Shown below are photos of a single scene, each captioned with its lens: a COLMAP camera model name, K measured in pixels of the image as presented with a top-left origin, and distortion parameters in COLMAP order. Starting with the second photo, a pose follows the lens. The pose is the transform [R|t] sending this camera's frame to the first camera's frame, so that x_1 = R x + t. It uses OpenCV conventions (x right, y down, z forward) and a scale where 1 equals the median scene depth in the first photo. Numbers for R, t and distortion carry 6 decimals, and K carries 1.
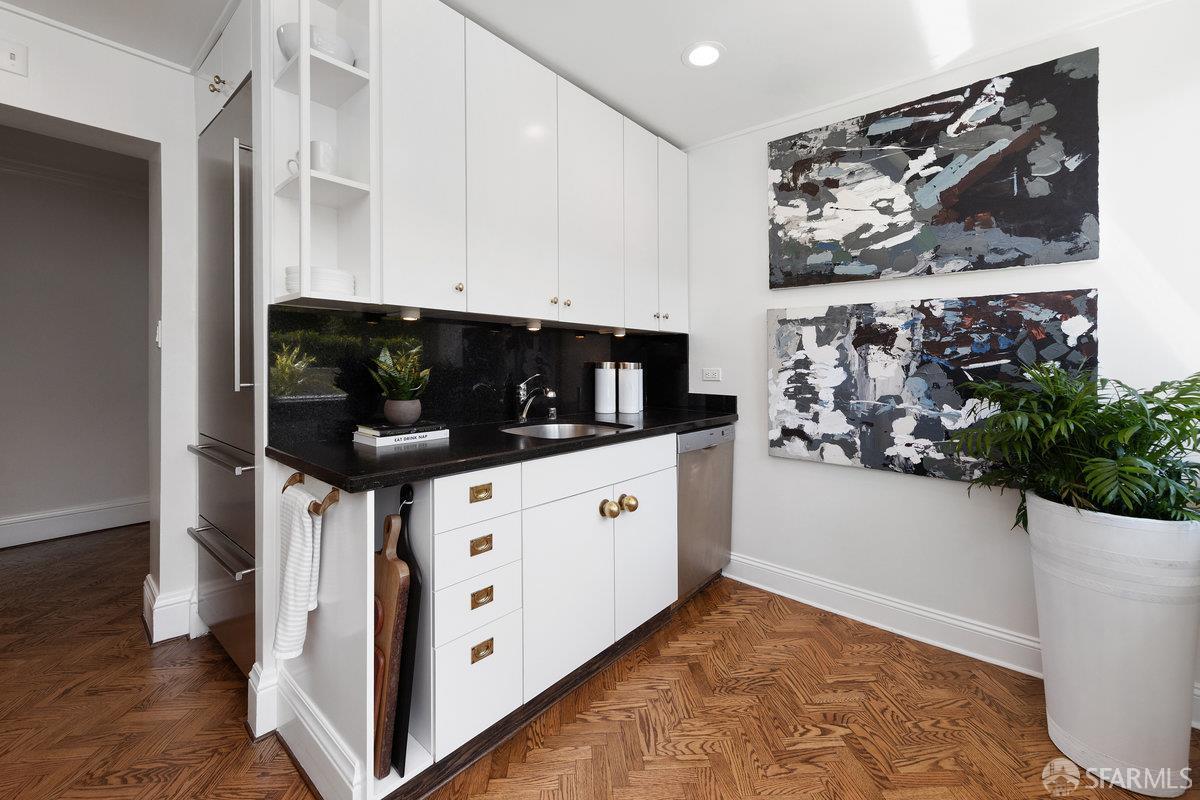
lens RADIAL K [[493.9, 0, 599.1], [0, 493.9, 362.2], [0, 0, 1]] dist [0.007149, -0.001500]
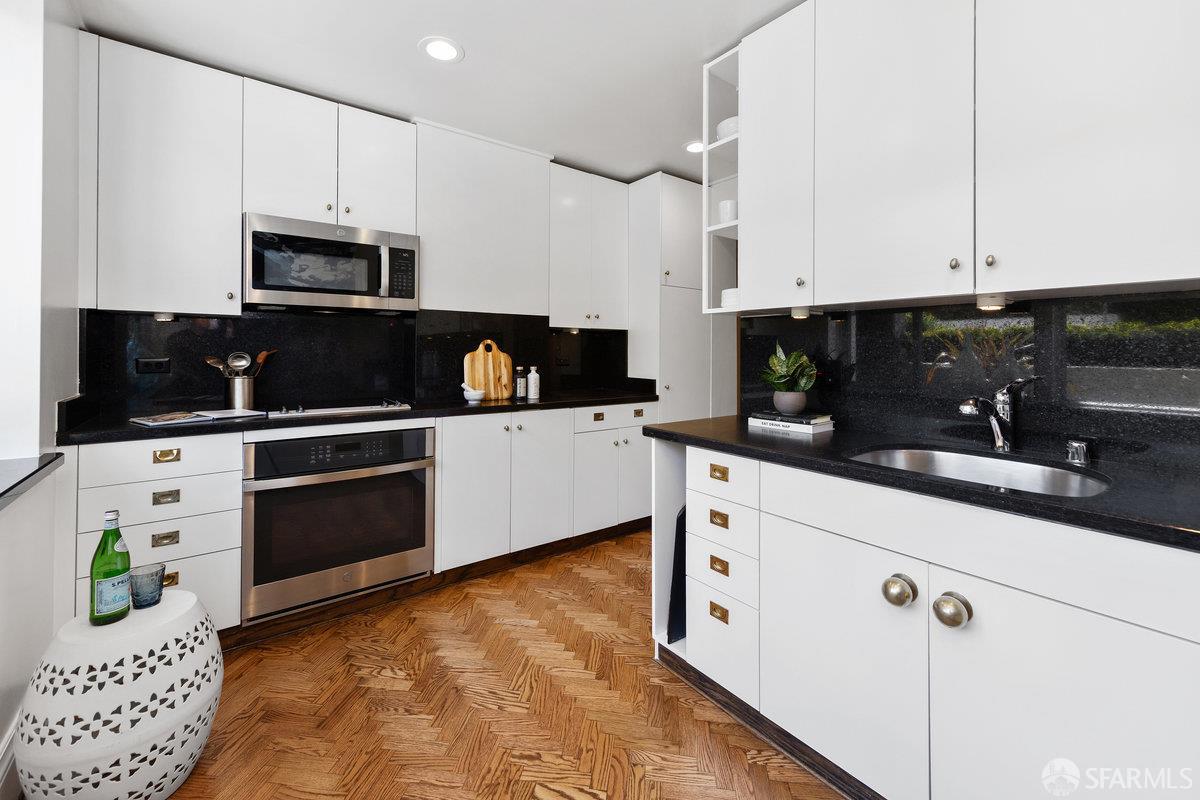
lens RADIAL K [[493.9, 0, 603.5], [0, 493.9, 351.1], [0, 0, 1]] dist [0.007149, -0.001500]
pose [[-0.202845, -0.010944, -0.979150, 0.892718], [-0.003198, 0.999940, -0.010514, -0.003237], [0.979206, 0.000999, -0.202867, 0.925216]]
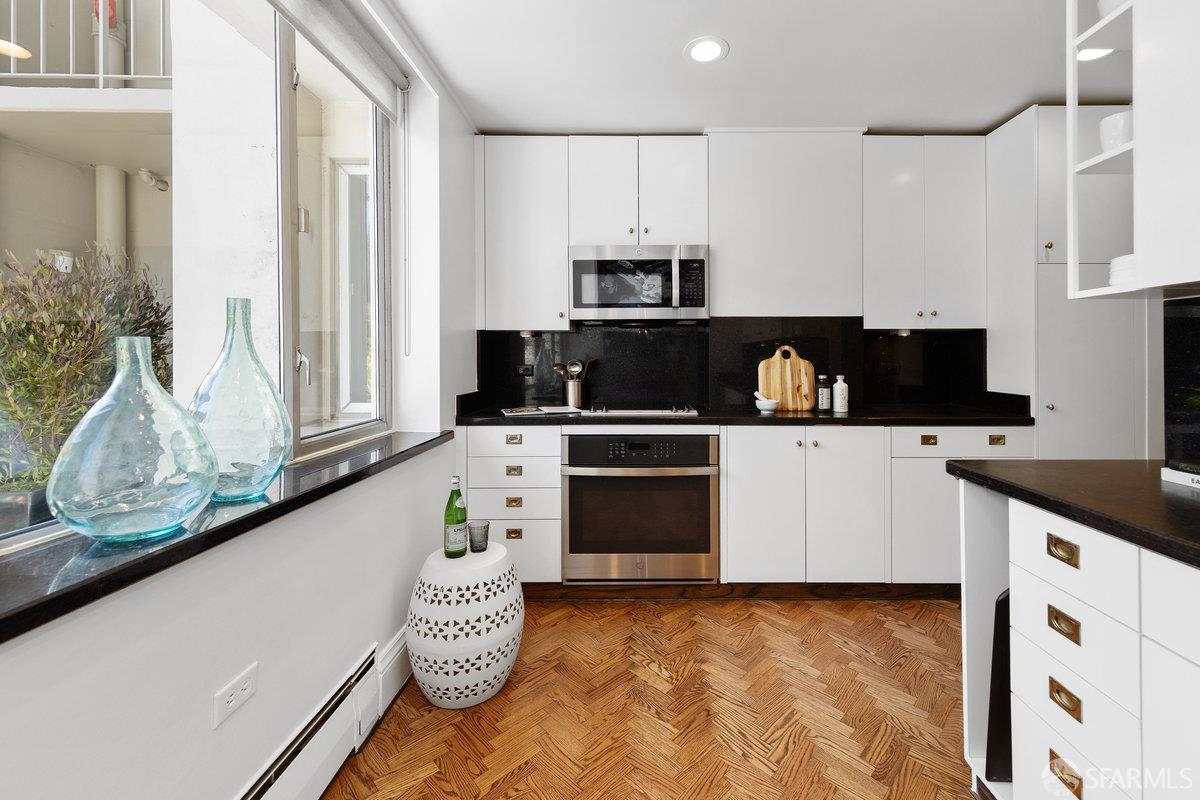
lens RADIAL K [[493.9, 0, 600.5], [0, 493.9, 358.8], [0, 0, 1]] dist [0.007149, -0.001500]
pose [[-0.754730, -0.006466, -0.656003, 0.702215], [-0.002208, 0.999971, -0.007315, -0.004817], [0.656031, -0.004072, -0.754723, 1.053780]]
